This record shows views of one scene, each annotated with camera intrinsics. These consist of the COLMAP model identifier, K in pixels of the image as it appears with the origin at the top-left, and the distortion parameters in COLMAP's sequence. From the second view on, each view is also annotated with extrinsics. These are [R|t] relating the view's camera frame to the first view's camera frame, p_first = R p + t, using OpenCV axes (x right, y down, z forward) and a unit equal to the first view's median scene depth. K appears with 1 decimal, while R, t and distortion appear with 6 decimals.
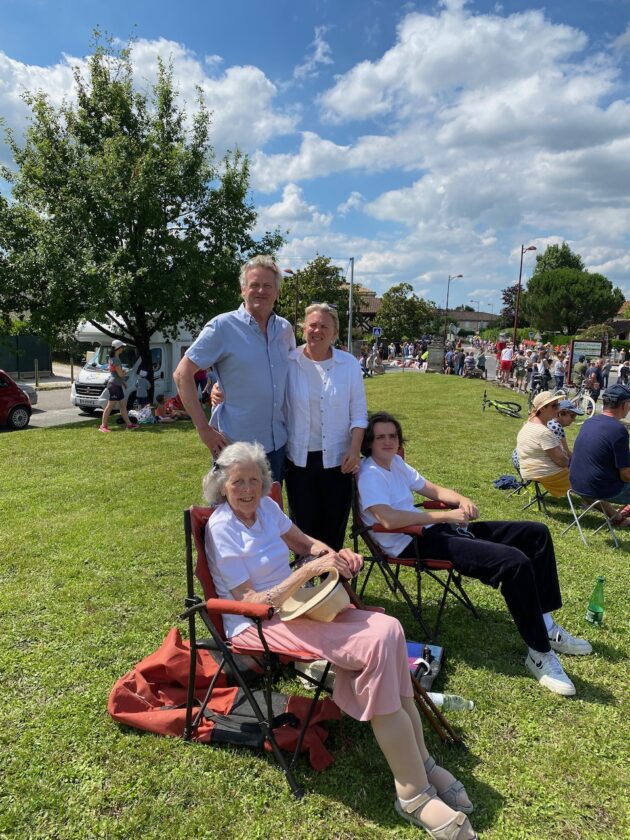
lens RADIAL K [[634.0, 0, 310.1], [0, 634.0, 415.3], [0, 0, 1]] dist [0.005074, -0.008169]
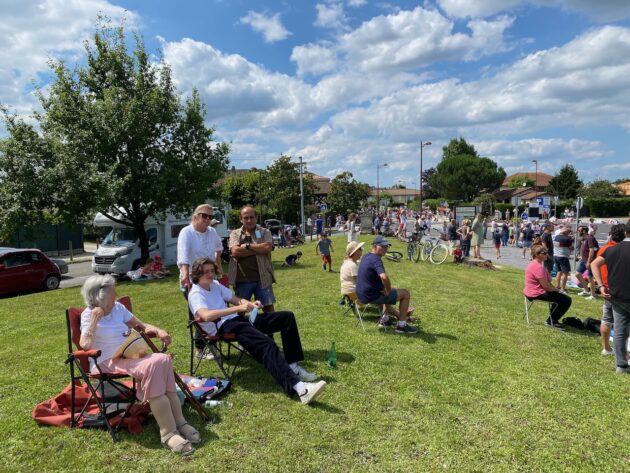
lens RADIAL K [[475.5, 0, 315.0], [0, 475.5, 236.5], [0, 0, 1]] dist [0.005074, -0.008169]
pose [[0.997343, -0.056385, 0.046120, 0.080774], [0.059577, 0.995692, -0.071047, 0.011077], [-0.041915, 0.073606, 0.996406, -0.084172]]
